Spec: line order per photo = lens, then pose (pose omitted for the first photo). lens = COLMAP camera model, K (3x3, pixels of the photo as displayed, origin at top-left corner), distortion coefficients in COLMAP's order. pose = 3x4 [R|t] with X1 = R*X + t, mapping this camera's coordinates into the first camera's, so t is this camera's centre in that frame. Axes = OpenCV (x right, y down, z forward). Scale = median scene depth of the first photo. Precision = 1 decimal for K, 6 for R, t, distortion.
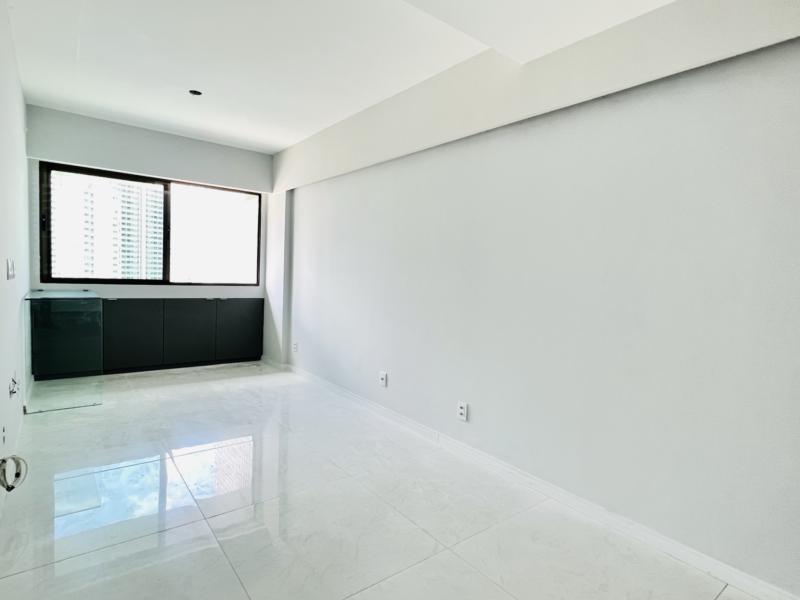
lens RADIAL K [[434.3, 0, 398.0], [0, 434.3, 300.8], [0, 0, 1]] dist [0.000494, -0.000019]
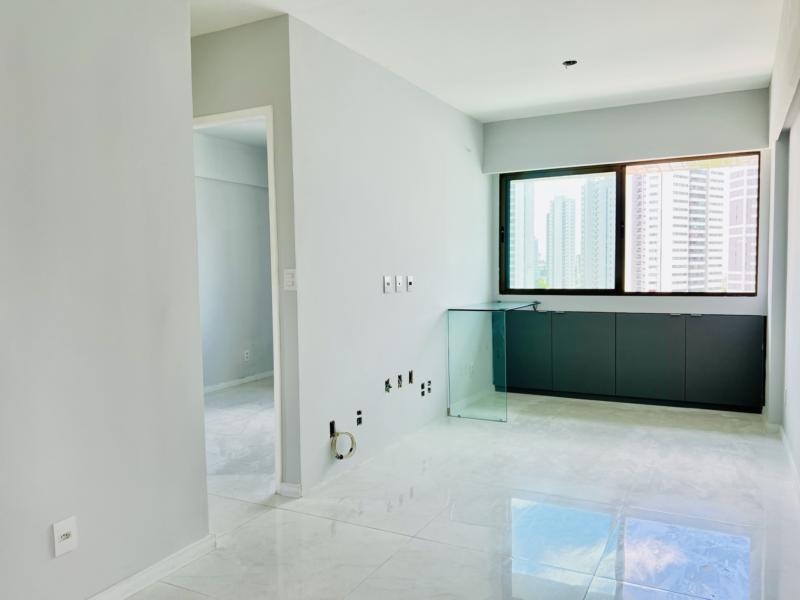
lens RADIAL K [[628.3, 0, 403.3], [0, 628.3, 303.8], [0, 0, 1]] dist [0.048711, -0.035712]
pose [[0.423117, 0.007701, -0.906042, 0.358367], [-0.027702, 0.999606, -0.004441, -0.005547], [0.905651, 0.026978, 0.423164, 0.157299]]
